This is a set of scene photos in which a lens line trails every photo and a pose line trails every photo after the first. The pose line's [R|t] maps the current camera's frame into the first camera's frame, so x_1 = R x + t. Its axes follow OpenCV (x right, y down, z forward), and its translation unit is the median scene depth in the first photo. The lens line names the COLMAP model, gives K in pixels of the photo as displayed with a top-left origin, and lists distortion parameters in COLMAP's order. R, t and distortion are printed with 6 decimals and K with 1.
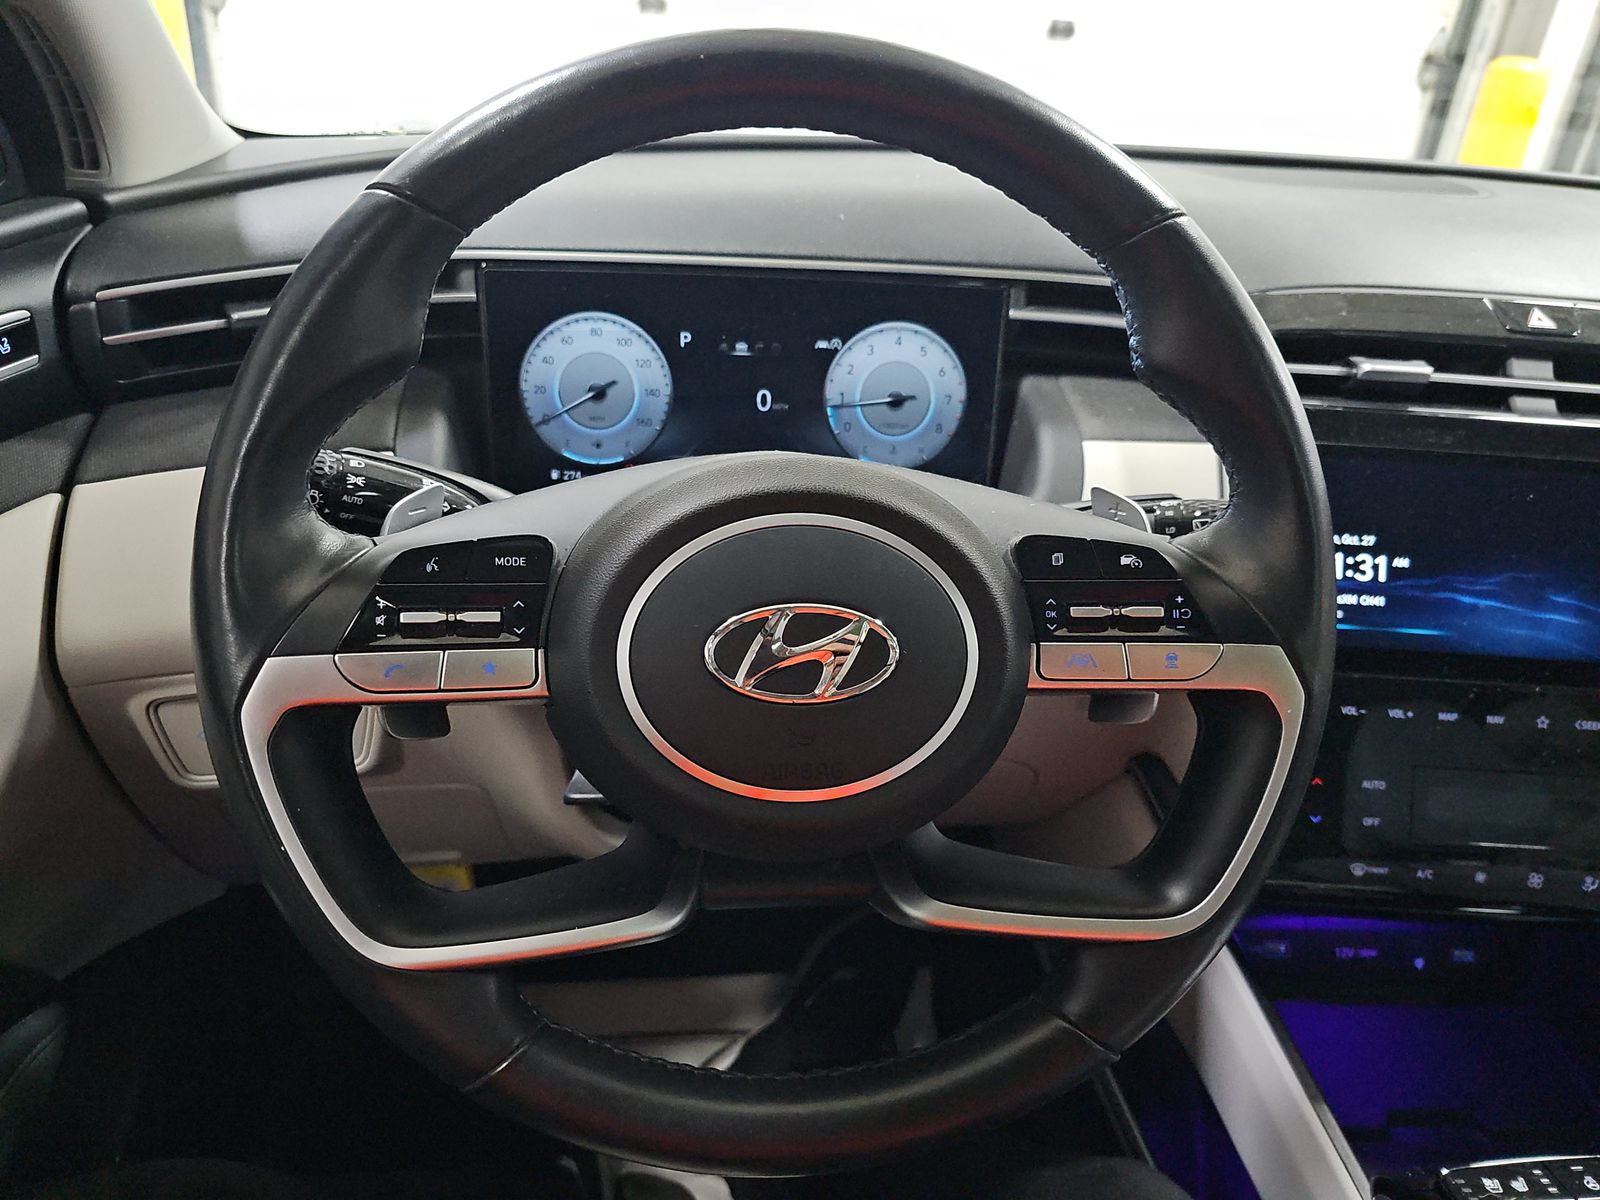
lens RADIAL K [[1080.4, 0, 800.0], [0, 1080.4, 600.0], [0, 0, 1]] dist [0.095461, -0.072300]
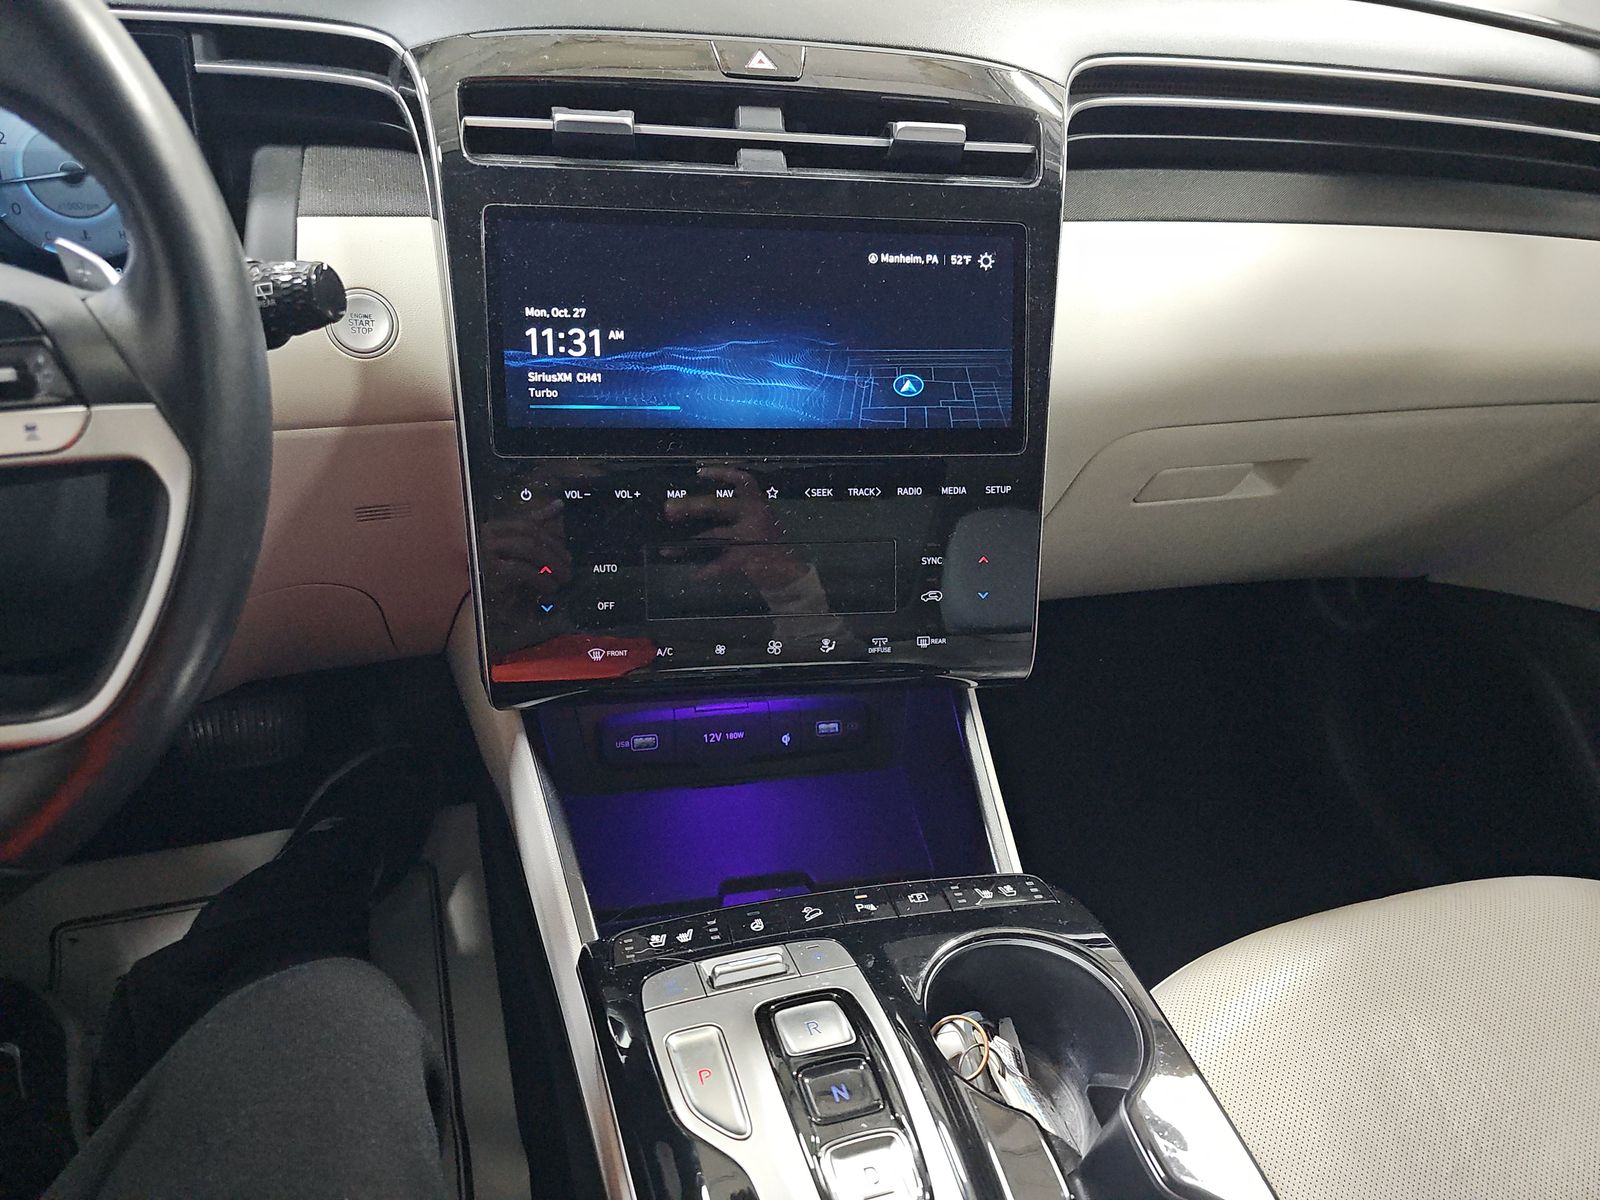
lens RADIAL K [[1080.4, 0, 800.0], [0, 1080.4, 600.0], [0, 0, 1]] dist [0.095461, -0.072300]
pose [[0.990259, -0.086908, 0.108789, 0.553495], [0.072268, 0.988618, 0.131954, 0.076262], [-0.119019, -0.122807, 0.985268, 0.024723]]
